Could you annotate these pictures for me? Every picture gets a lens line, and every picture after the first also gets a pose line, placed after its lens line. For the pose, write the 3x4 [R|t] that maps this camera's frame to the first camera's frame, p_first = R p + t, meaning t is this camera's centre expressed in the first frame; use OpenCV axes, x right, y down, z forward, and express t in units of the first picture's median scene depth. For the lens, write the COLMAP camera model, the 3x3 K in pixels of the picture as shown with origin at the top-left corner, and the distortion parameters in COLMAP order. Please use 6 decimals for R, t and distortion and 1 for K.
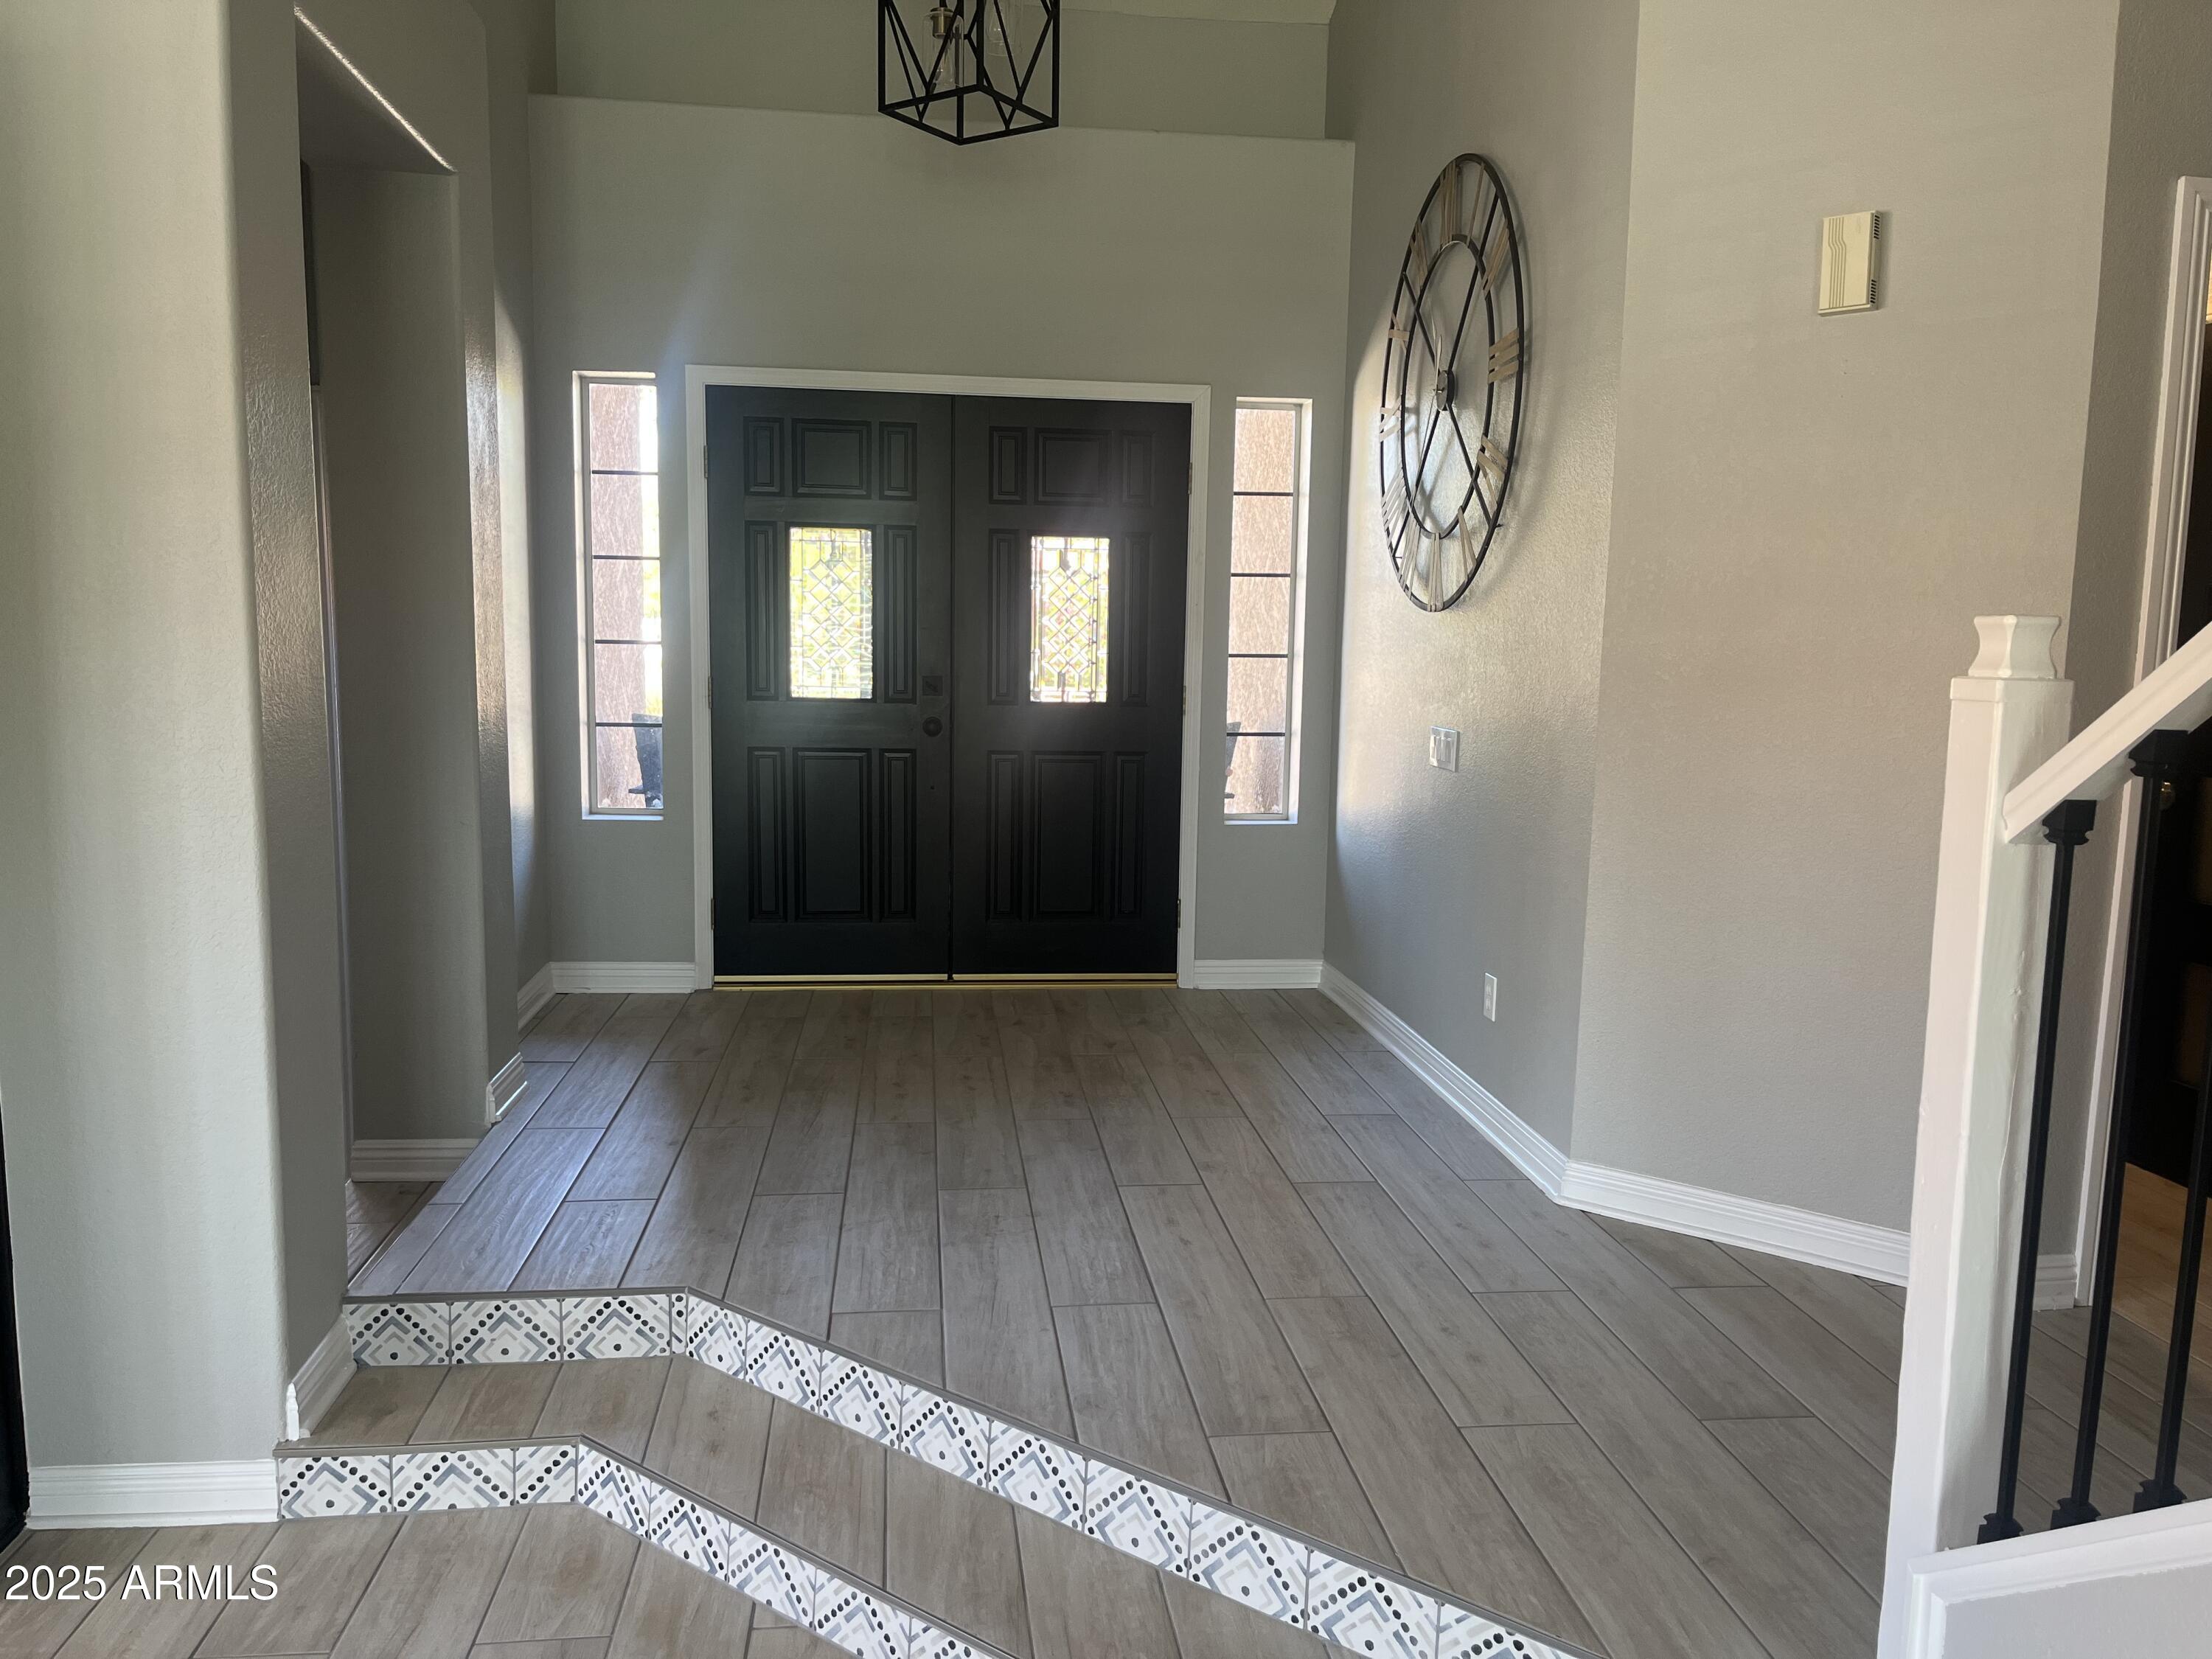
lens RADIAL K [[1646.6, 0, 1102.2], [0, 1646.6, 836.3], [0, 0, 1]] dist [0.059911, -0.090553]
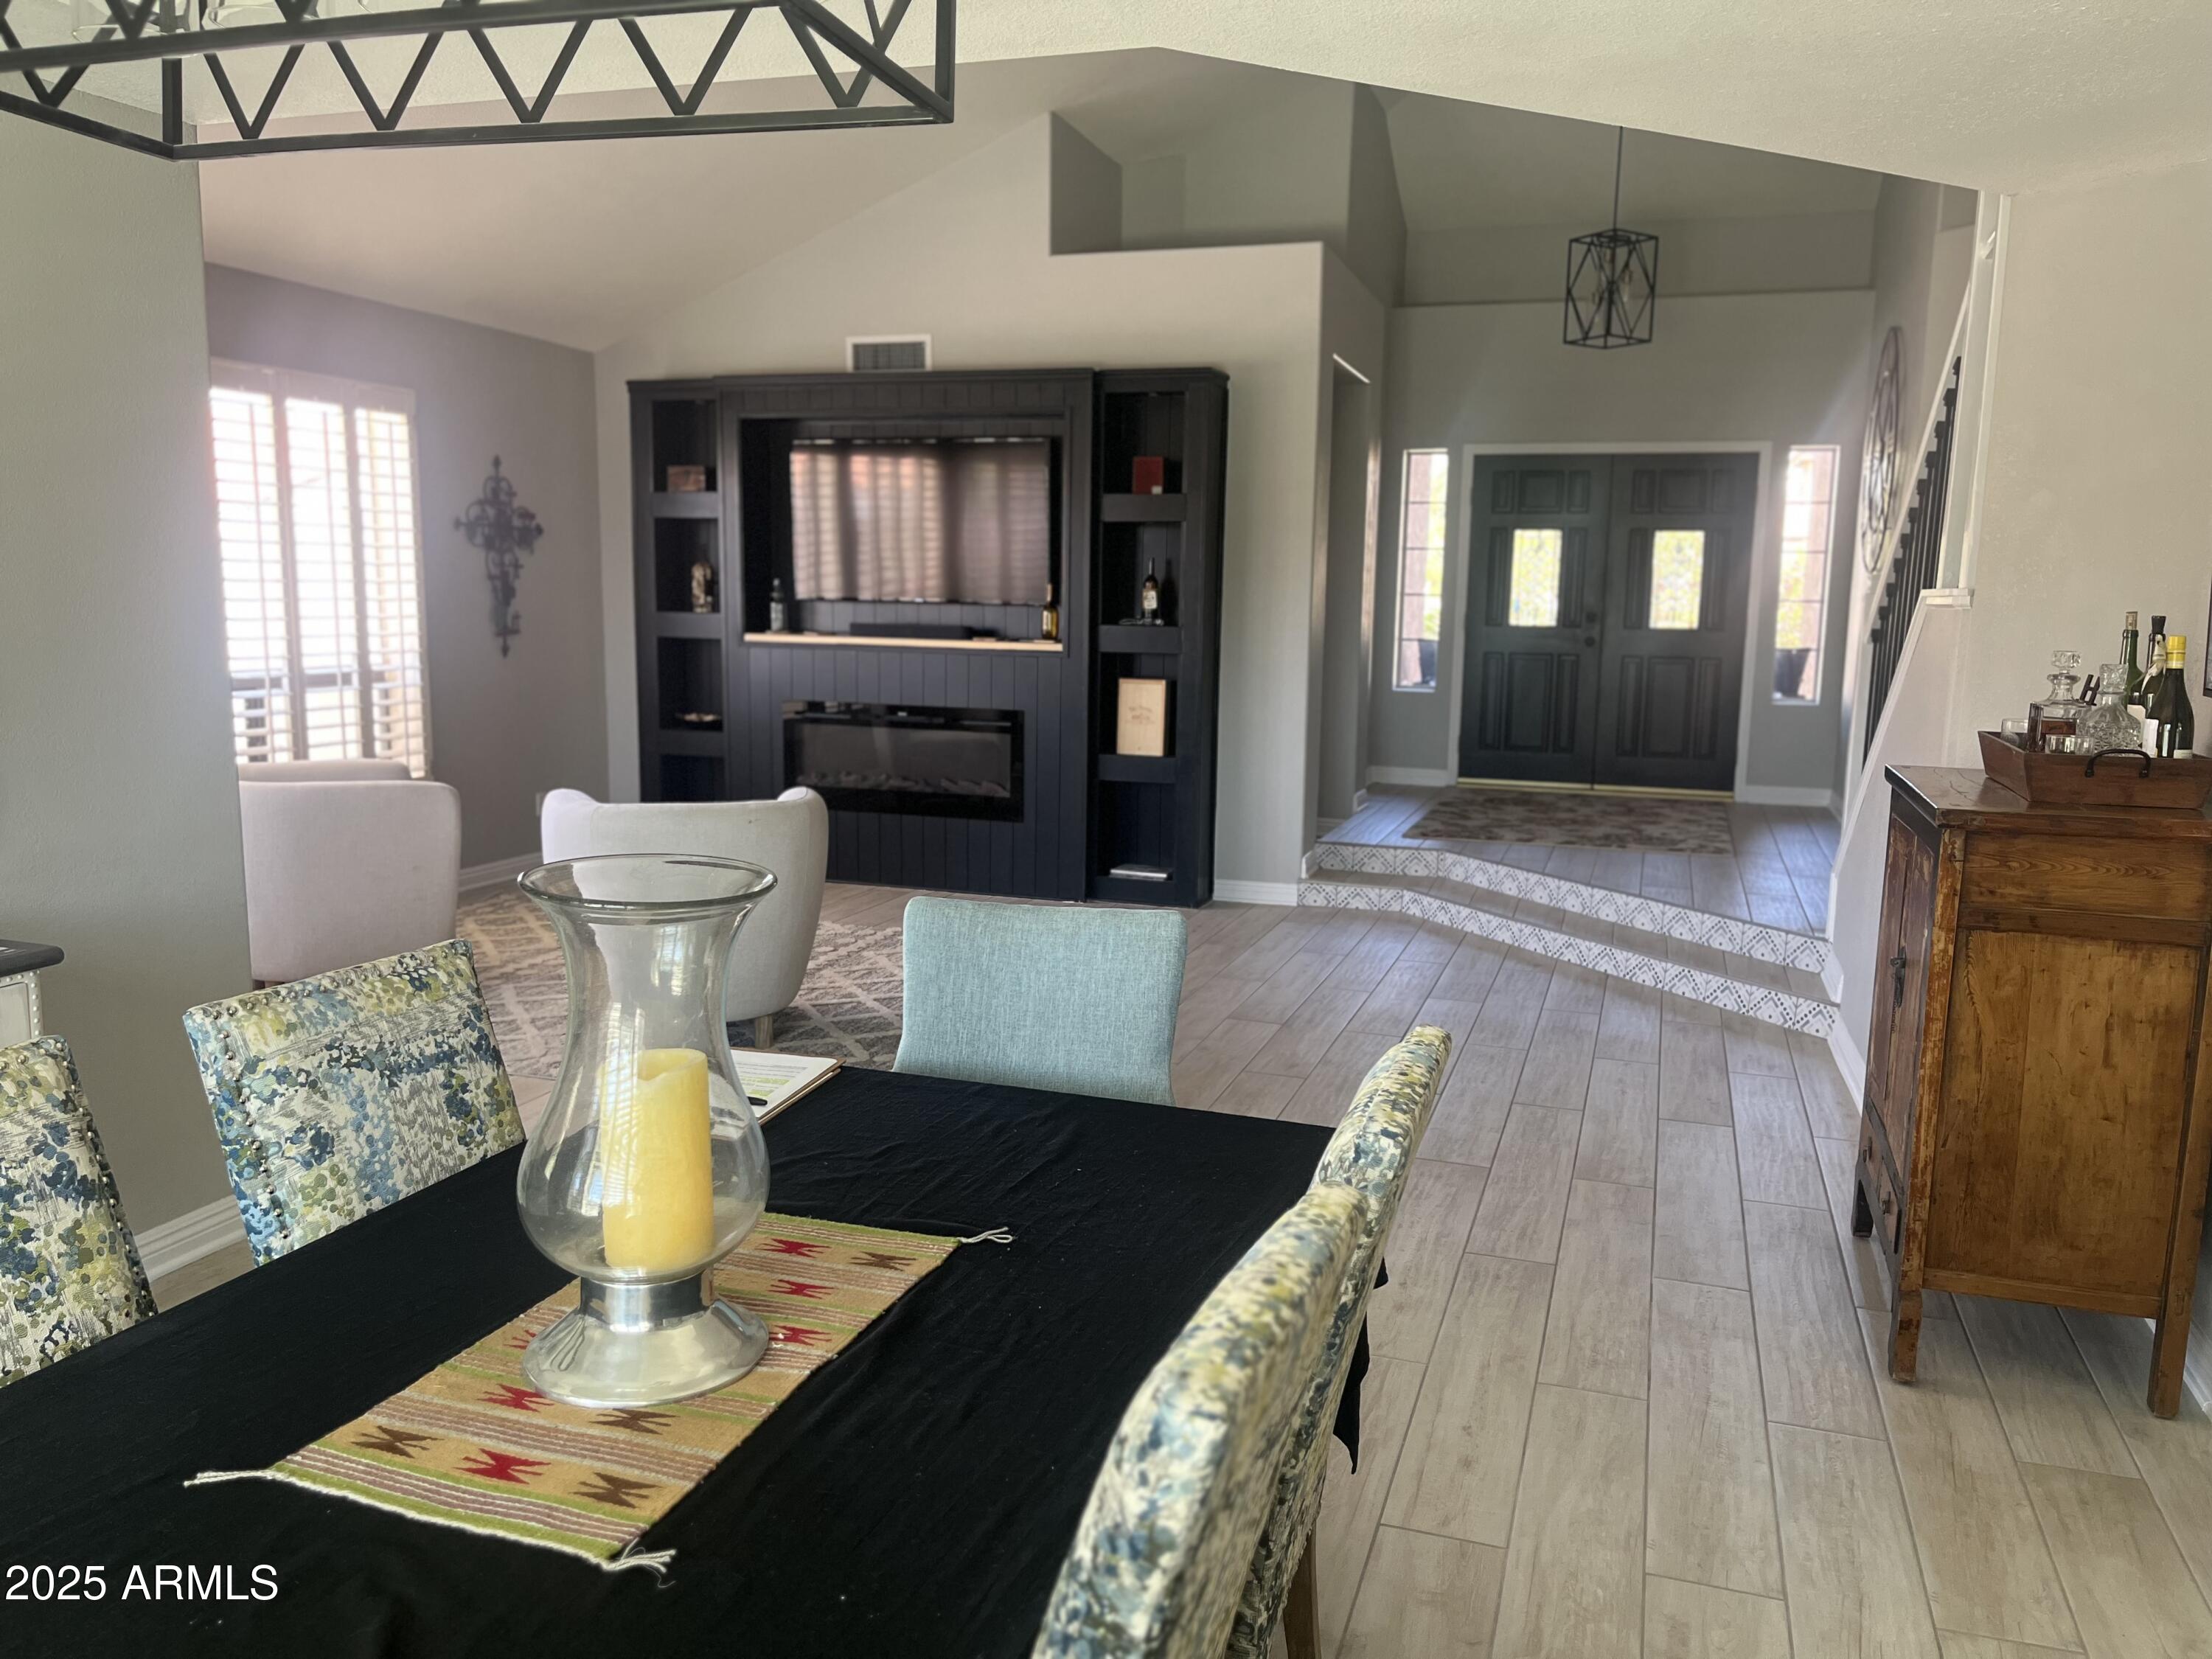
lens RADIAL K [[1646.6, 0, 1102.2], [0, 1646.6, 836.3], [0, 0, 1]] dist [0.059911, -0.090553]
pose [[0.904395, 0.061775, -0.422202, 0.190346], [-0.053560, 0.998074, 0.031305, 0.117293], [0.423322, -0.005699, 0.905961, -0.847906]]
